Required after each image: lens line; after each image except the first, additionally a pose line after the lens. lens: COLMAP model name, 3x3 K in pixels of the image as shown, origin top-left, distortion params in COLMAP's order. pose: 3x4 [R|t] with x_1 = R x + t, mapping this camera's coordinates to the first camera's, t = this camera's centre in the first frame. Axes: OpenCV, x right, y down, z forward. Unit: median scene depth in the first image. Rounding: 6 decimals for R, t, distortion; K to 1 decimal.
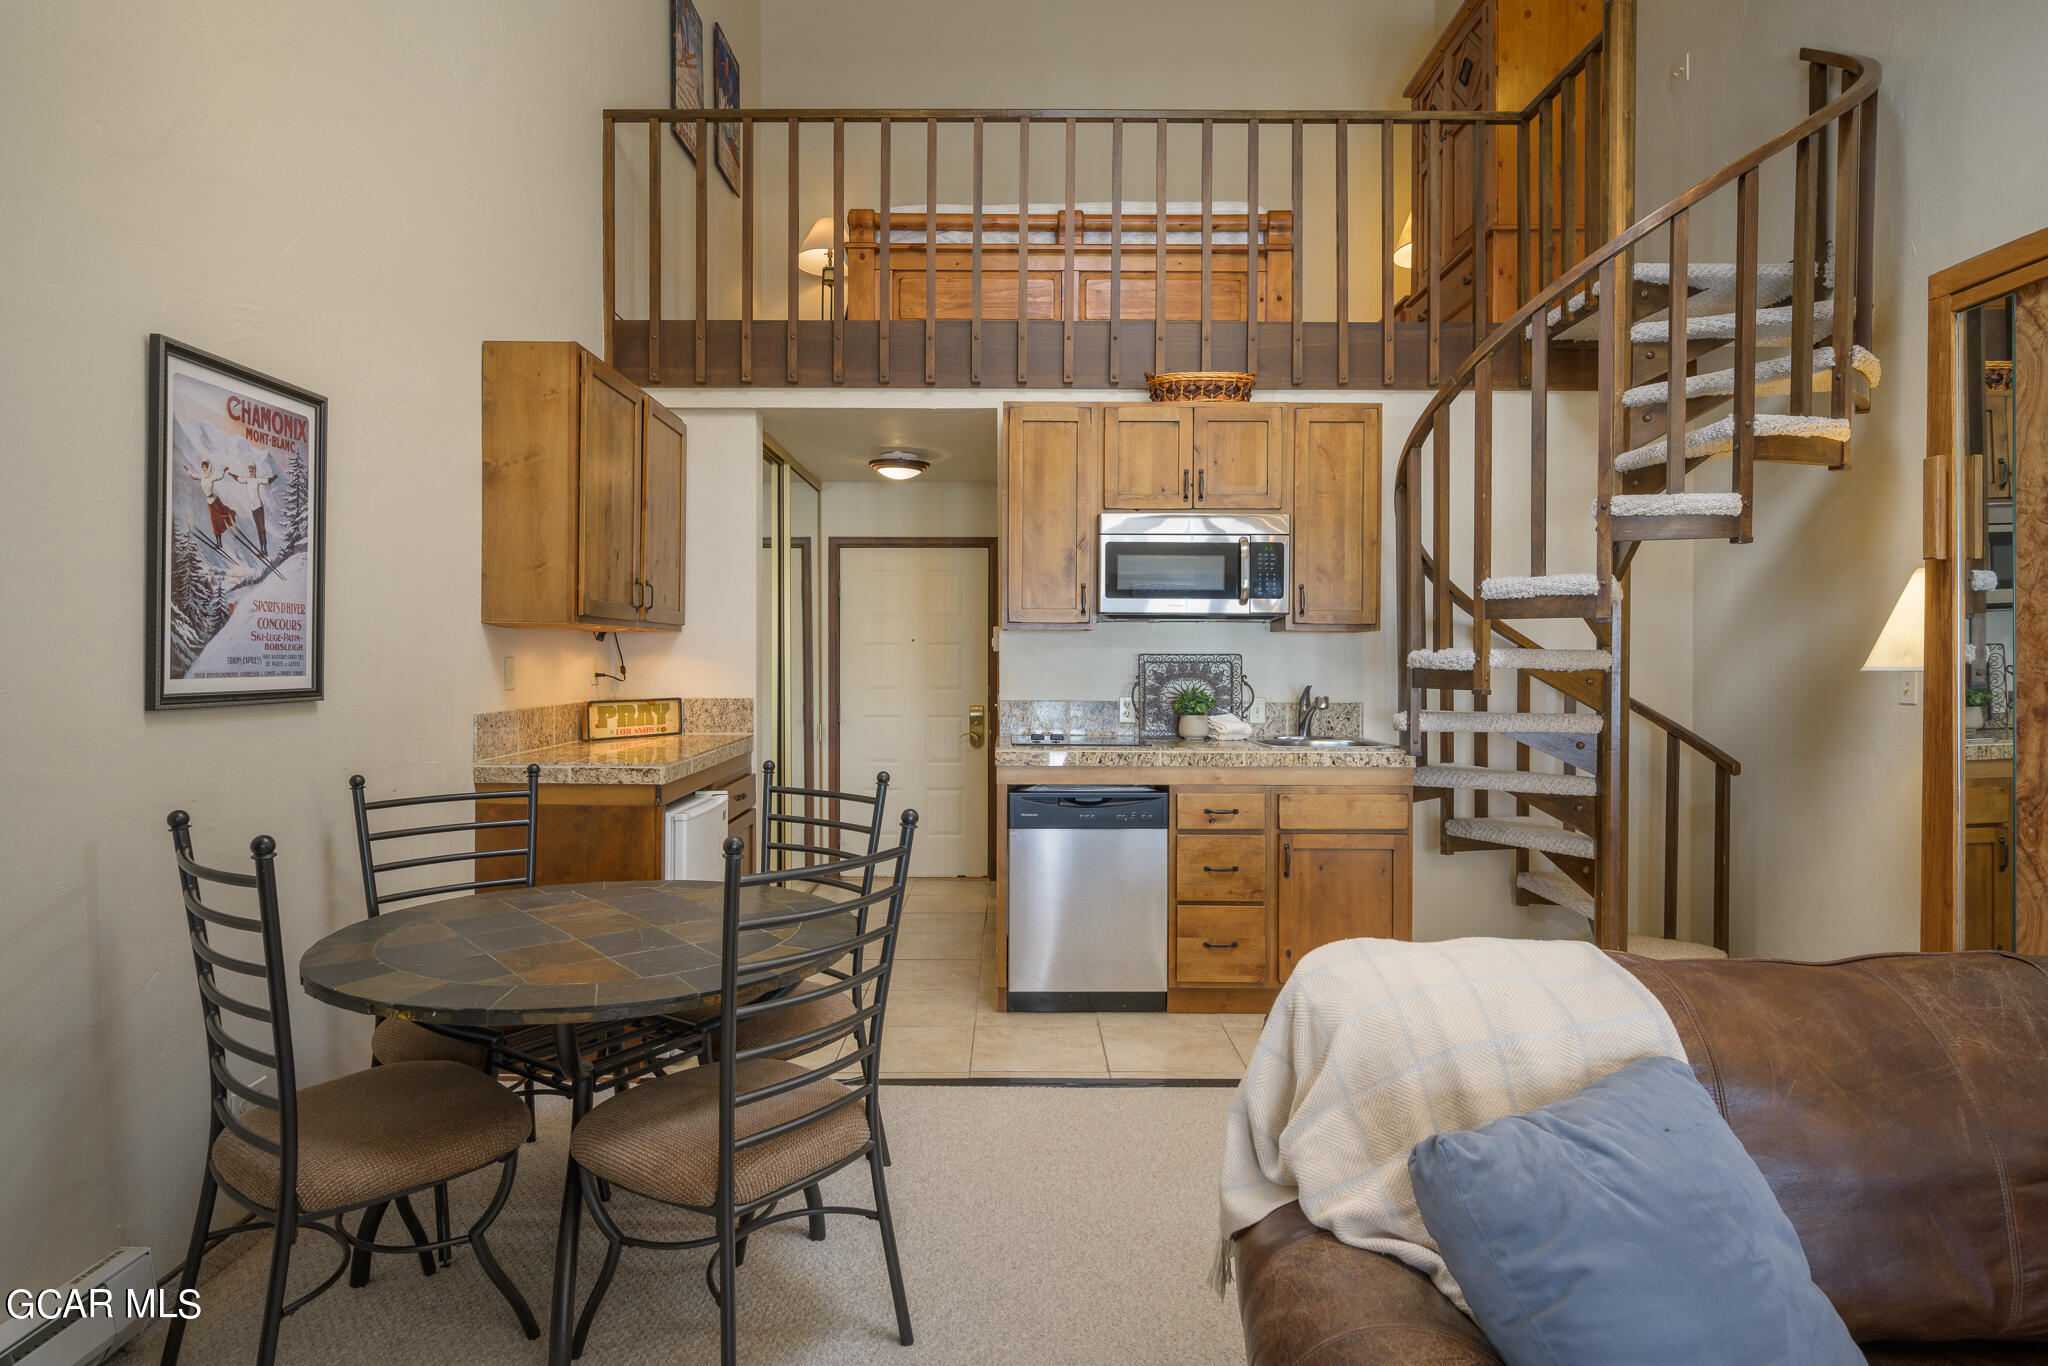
lens RADIAL K [[1111.5, 0, 1002.6], [0, 1111.5, 665.5], [0, 0, 1]] dist [-0.005006, 0.001479]
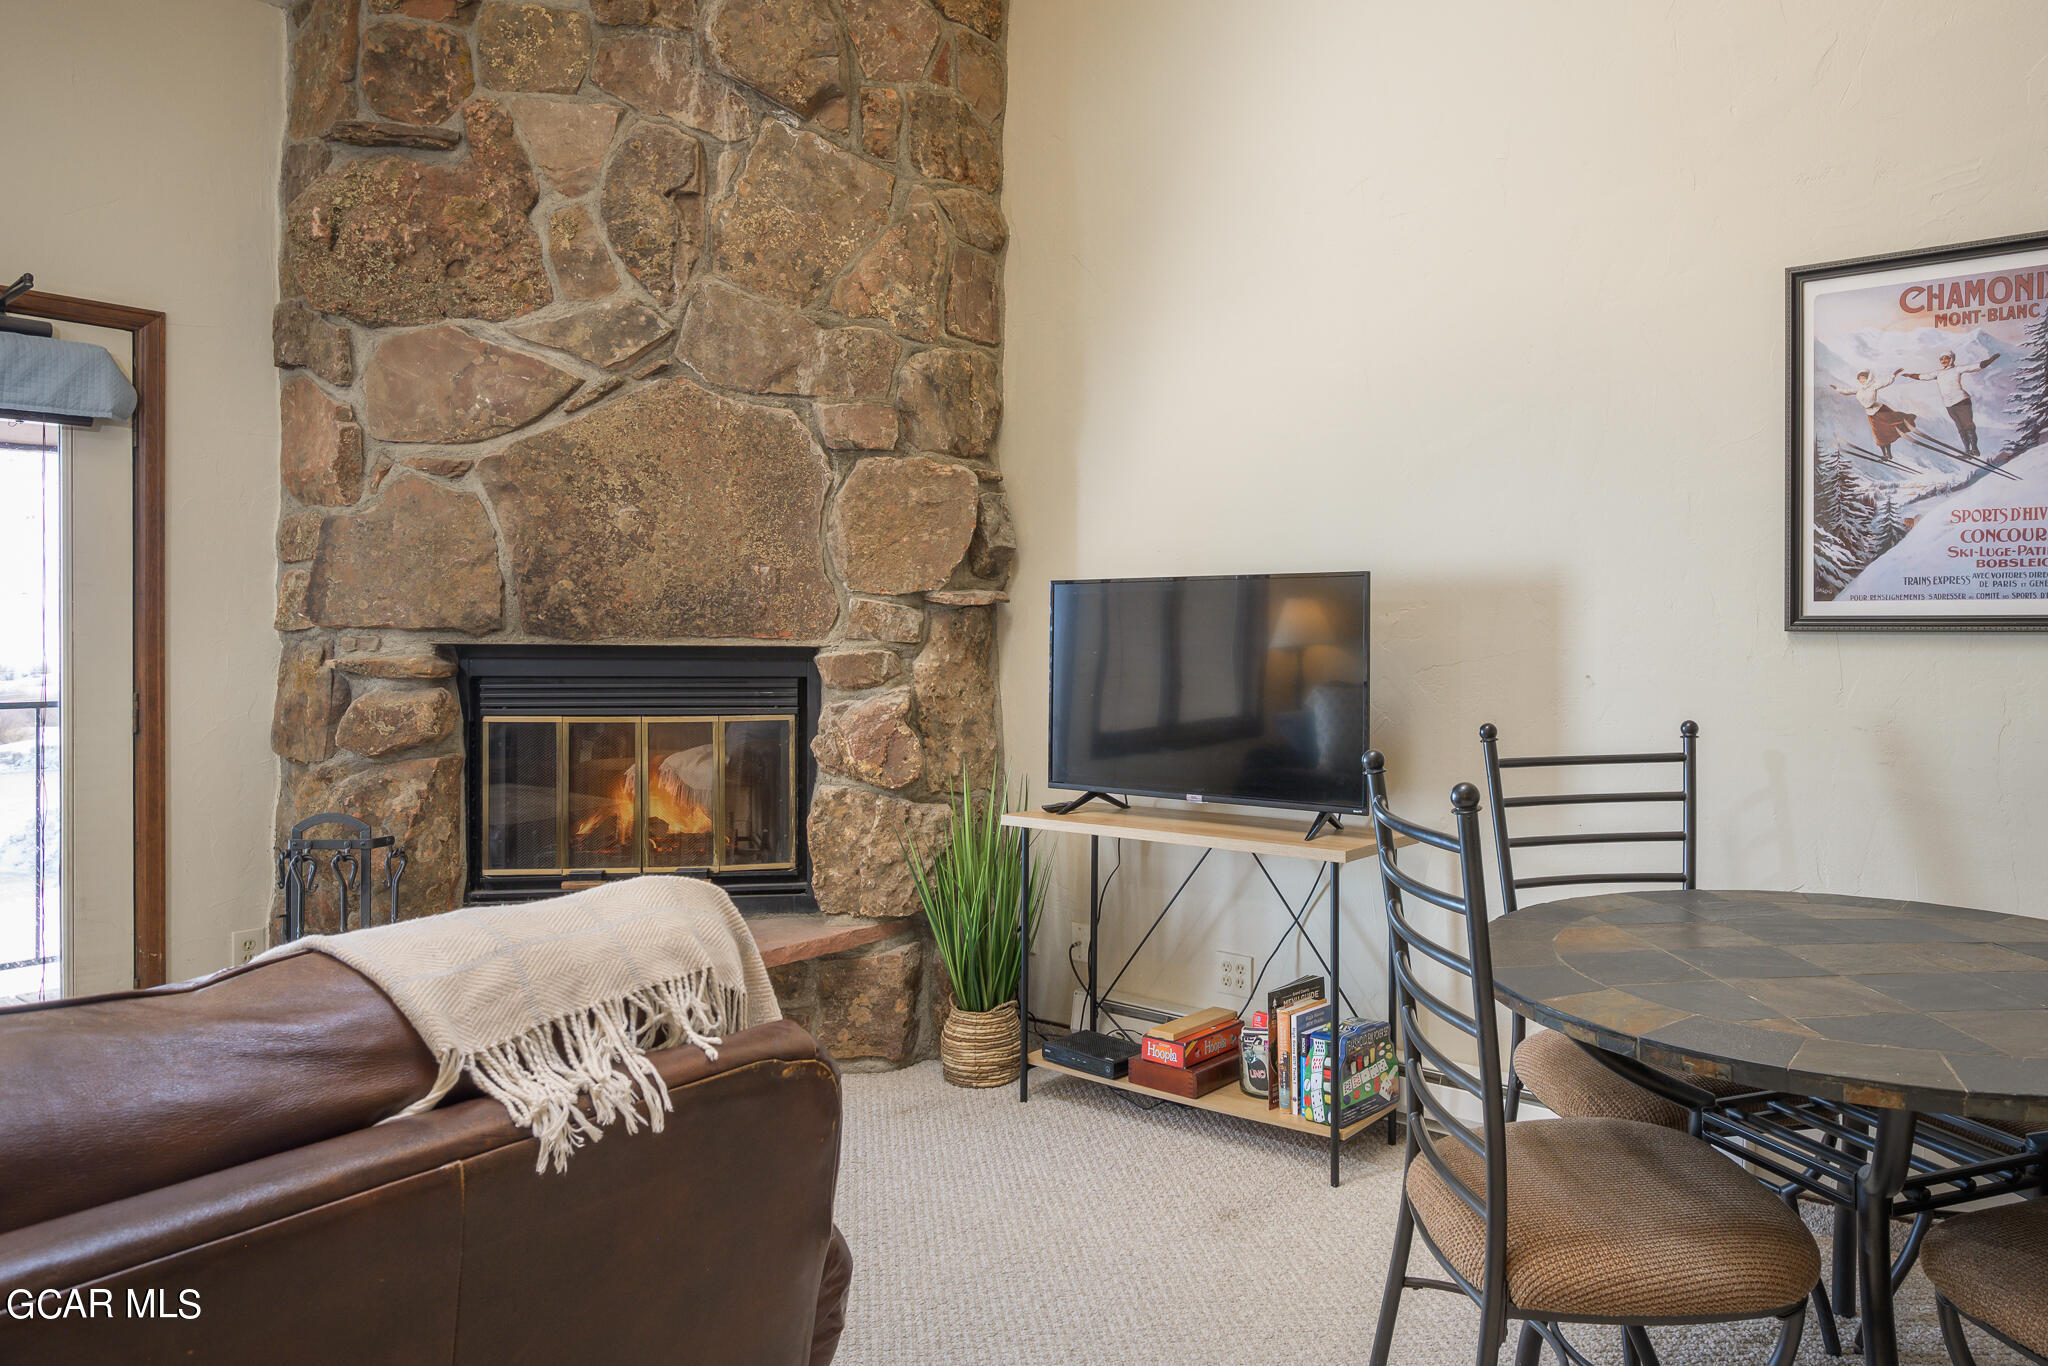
lens RADIAL K [[1360.6, 0, 1162.3], [0, 1360.6, 636.4], [0, 0, 1]] dist [-0.006935, 0.003893]
pose [[-0.583180, -0.004269, -0.812332, 0.325061], [-0.011234, 0.999933, 0.002809, 0.025873], [0.812266, 0.010764, -0.583189, 0.675949]]
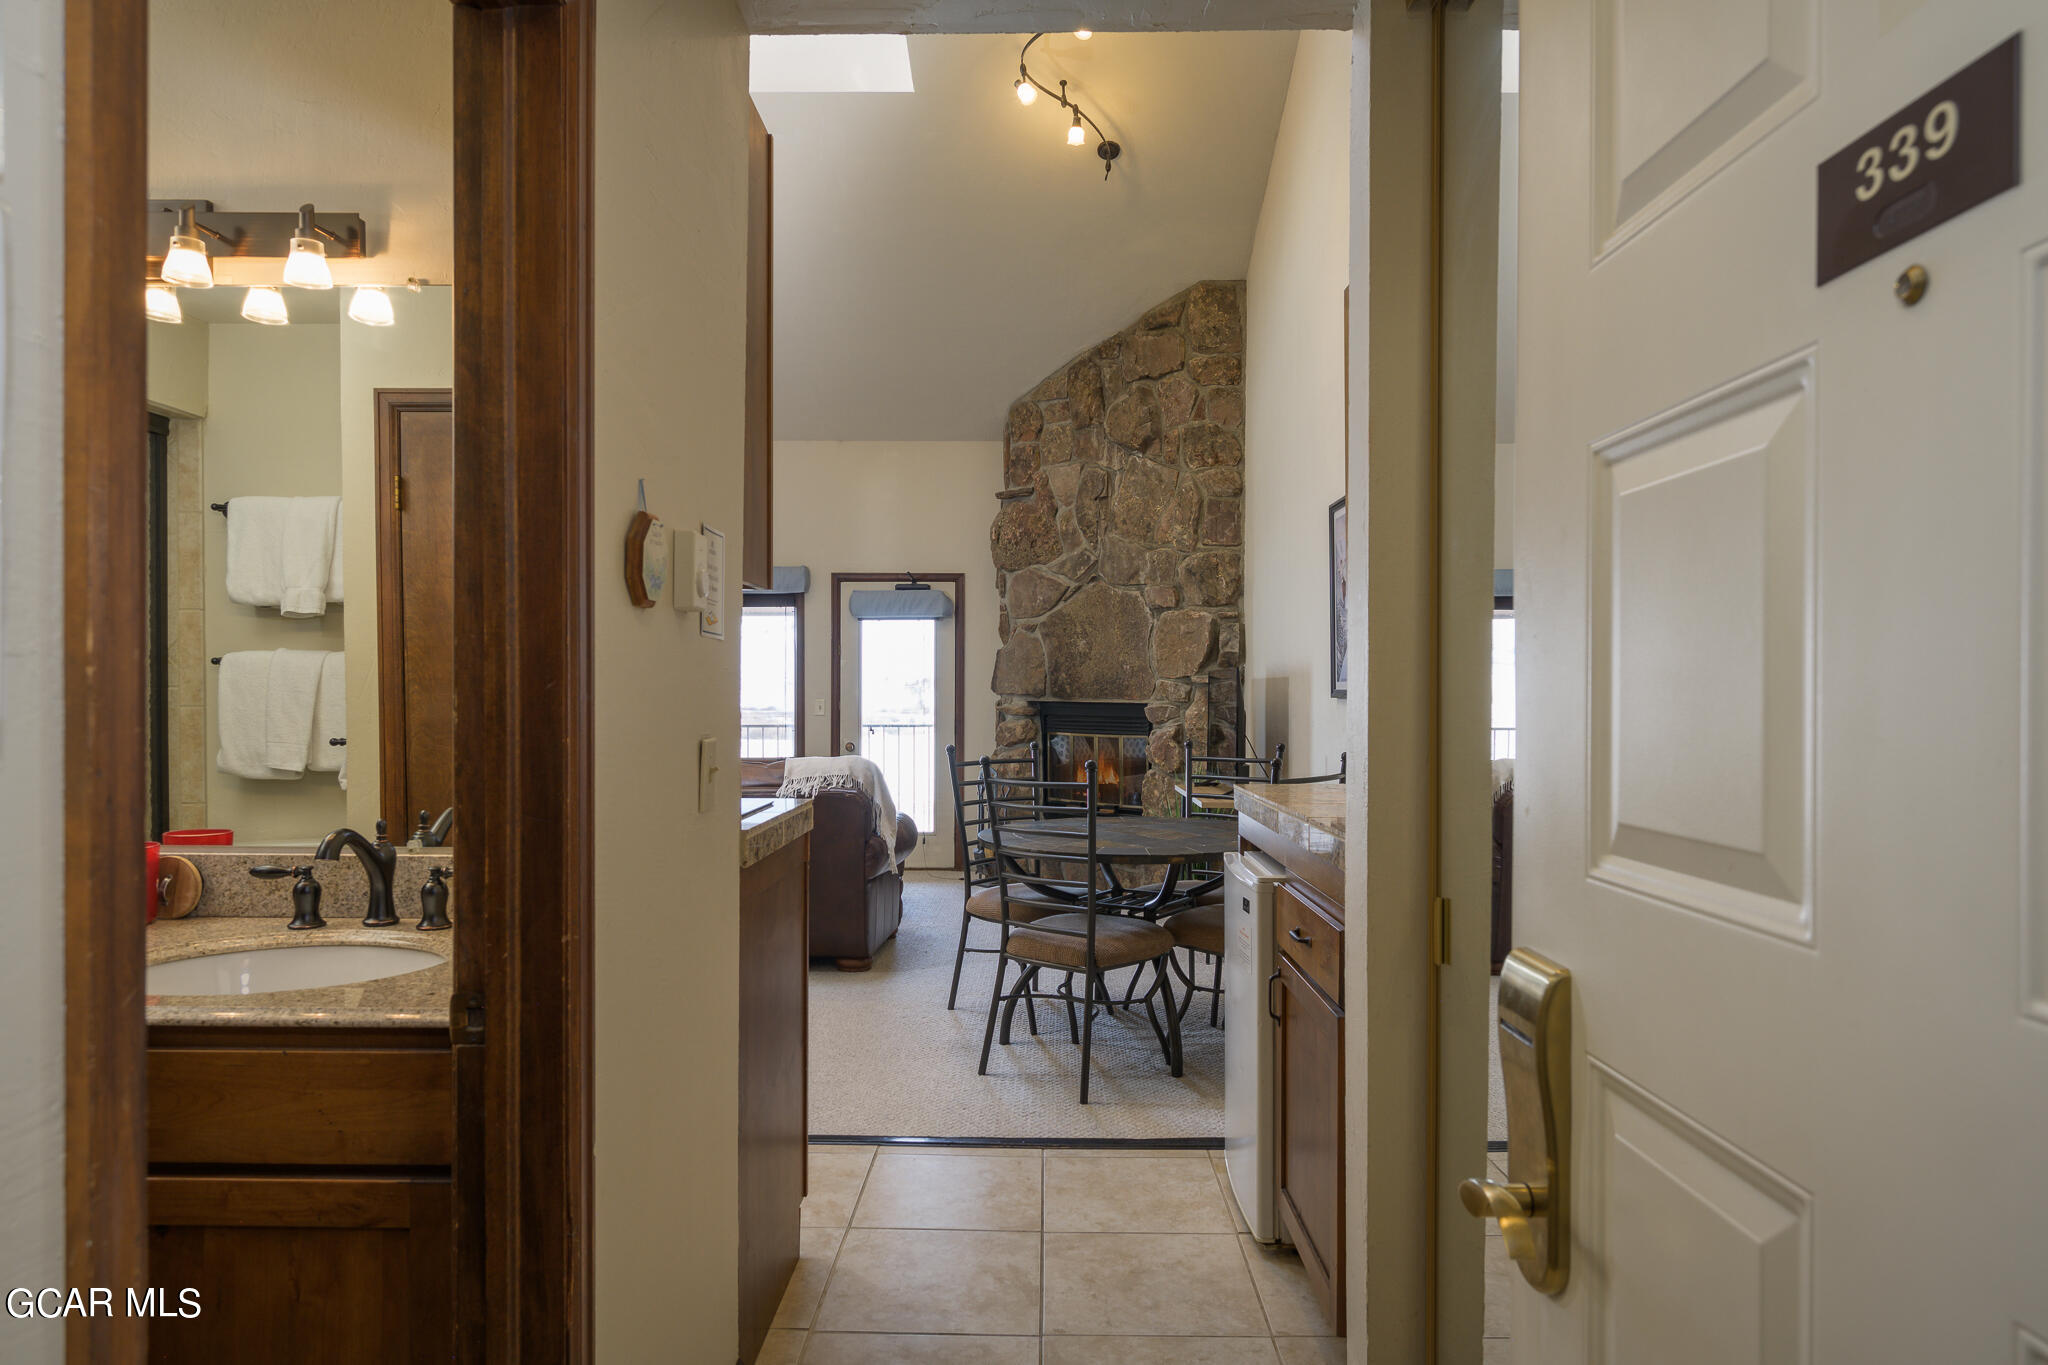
lens RADIAL K [[1216.1, 0, 1025.8], [0, 1216.1, 689.4], [0, 0, 1]] dist [0.000956, 0.000027]
pose [[-0.999941, -0.005687, 0.009267, -0.130810], [-0.005625, 0.999962, 0.006641, 0.007885], [-0.009304, 0.006589, -0.999935, 1.680179]]
